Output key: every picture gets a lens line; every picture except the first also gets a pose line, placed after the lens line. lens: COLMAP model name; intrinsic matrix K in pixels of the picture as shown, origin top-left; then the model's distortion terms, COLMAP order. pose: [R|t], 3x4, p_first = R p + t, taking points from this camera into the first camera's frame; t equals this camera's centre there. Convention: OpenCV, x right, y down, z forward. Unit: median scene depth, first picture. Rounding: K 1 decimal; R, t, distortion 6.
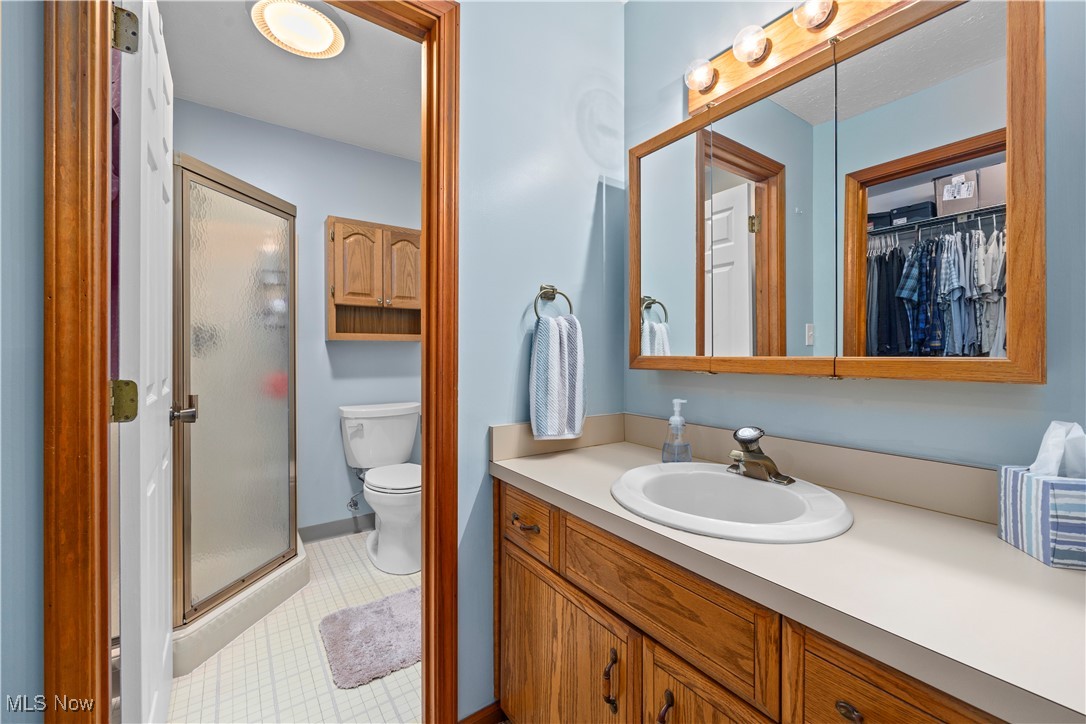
lens RADIAL K [[442.0, 0, 542.3], [0, 442.0, 347.4], [0, 0, 1]] dist [-0.001658, -0.000161]
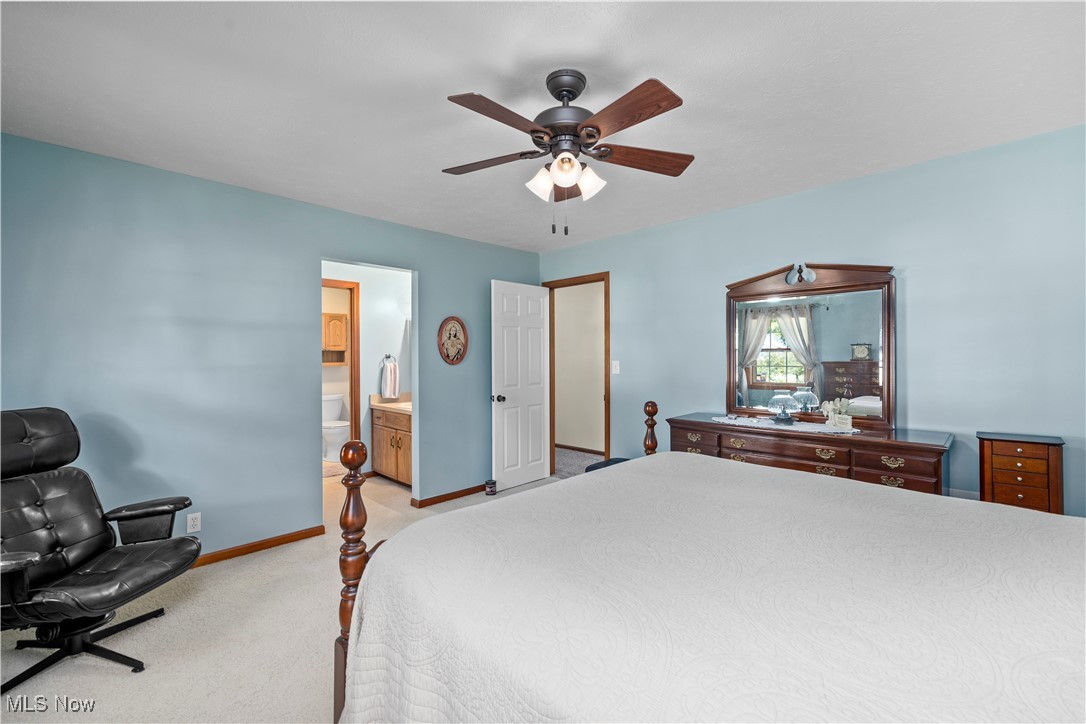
lens RADIAL K [[462.9, 0, 545.3], [0, 462.9, 358.2], [0, 0, 1]] dist [0.013534, -0.000067]
pose [[0.985319, -0.008023, 0.170536, 0.625246], [0.007140, 0.999958, 0.005790, -0.125594], [-0.170576, -0.004487, 0.985334, -2.864909]]
